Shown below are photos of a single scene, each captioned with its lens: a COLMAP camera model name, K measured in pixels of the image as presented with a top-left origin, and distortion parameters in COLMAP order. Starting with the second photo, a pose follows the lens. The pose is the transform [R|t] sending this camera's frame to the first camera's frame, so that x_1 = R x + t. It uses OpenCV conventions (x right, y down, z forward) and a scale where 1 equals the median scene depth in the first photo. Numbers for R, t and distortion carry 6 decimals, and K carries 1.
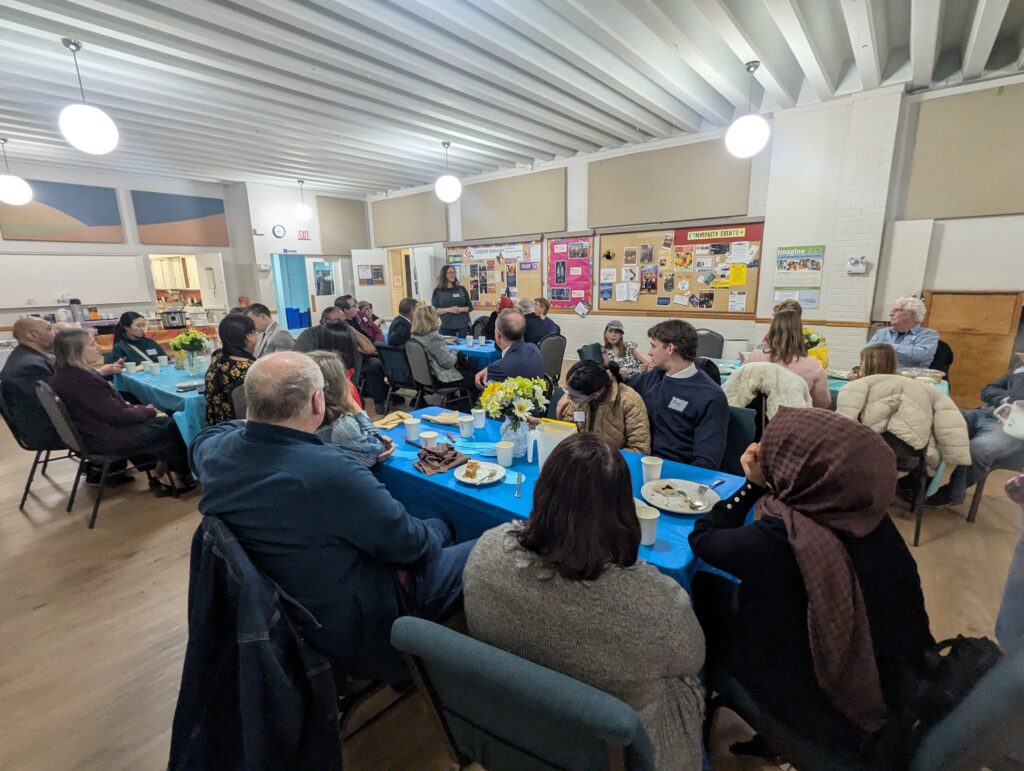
lens RADIAL K [[486.4, 0, 512.0], [0, 486.4, 385.5], [0, 0, 1]] dist [-0.000354, 0.000106]
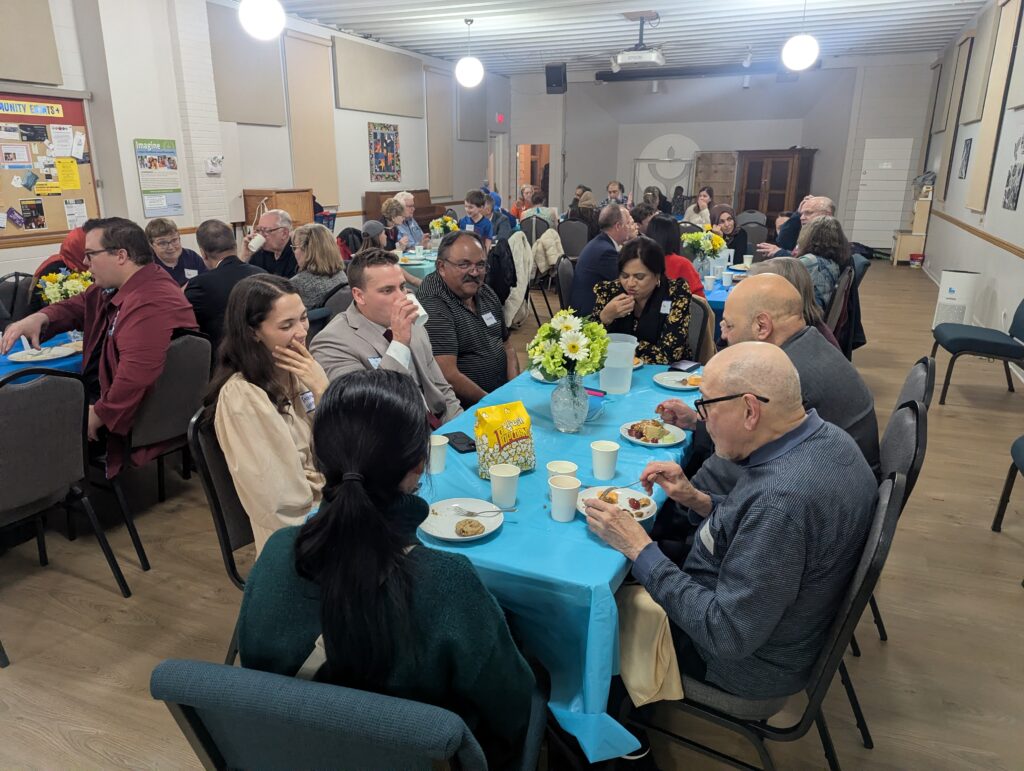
lens RADIAL K [[744.9, 0, 512.0], [0, 744.9, 385.5], [0, 0, 1]] dist [0.004890, -0.002059]
pose [[-0.274925, -0.250626, 0.928226, -0.562569], [0.220807, 0.923165, 0.314659, -0.111016], [-0.935767, 0.291466, -0.198461, 0.539395]]
